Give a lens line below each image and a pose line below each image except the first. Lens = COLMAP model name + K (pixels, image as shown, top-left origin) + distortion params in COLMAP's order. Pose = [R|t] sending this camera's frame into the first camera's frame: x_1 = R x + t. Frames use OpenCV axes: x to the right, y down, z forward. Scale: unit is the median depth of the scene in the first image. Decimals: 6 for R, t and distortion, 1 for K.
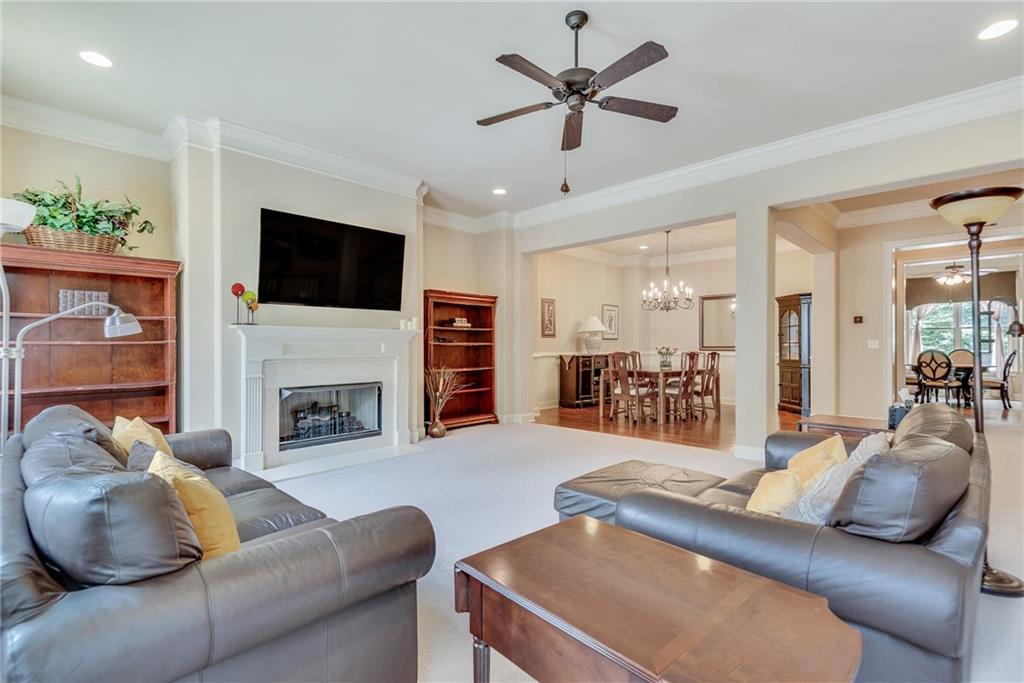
lens RADIAL K [[459.4, 0, 498.8], [0, 459.4, 344.2], [0, 0, 1]] dist [0.000504, -0.000044]
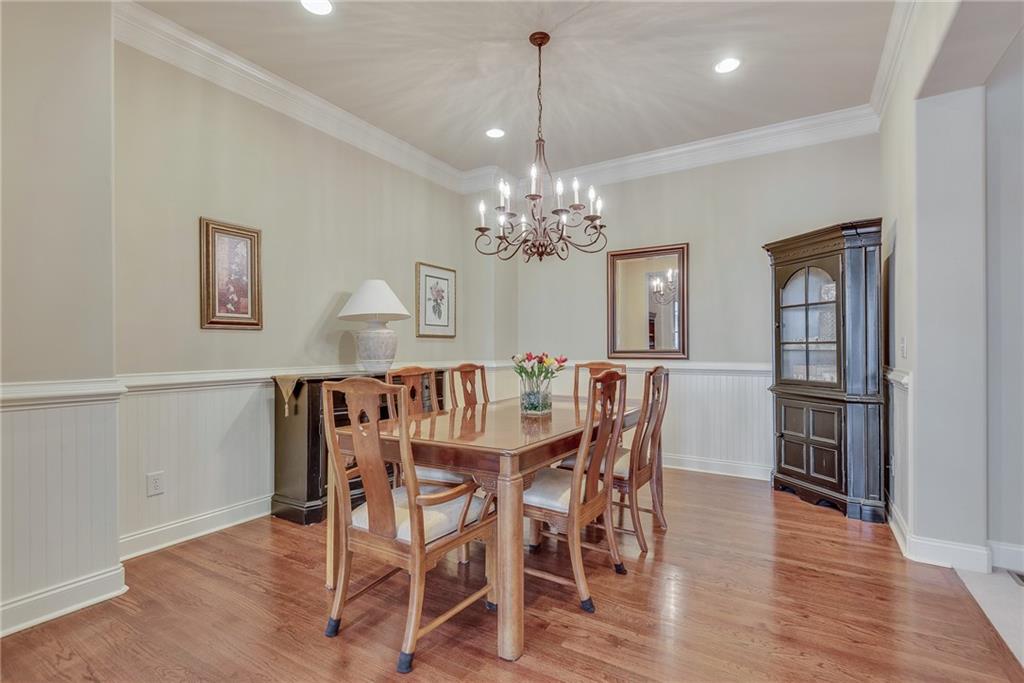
lens RADIAL K [[477.5, 0, 512.0], [0, 477.5, 341.5], [0, 0, 1]] dist [0.039933, -0.026274]
pose [[0.967695, -0.000458, 0.252124, 0.233161], [0.003946, 0.999903, -0.013331, 0.001202], [-0.252094, 0.013896, 0.967603, 0.597774]]
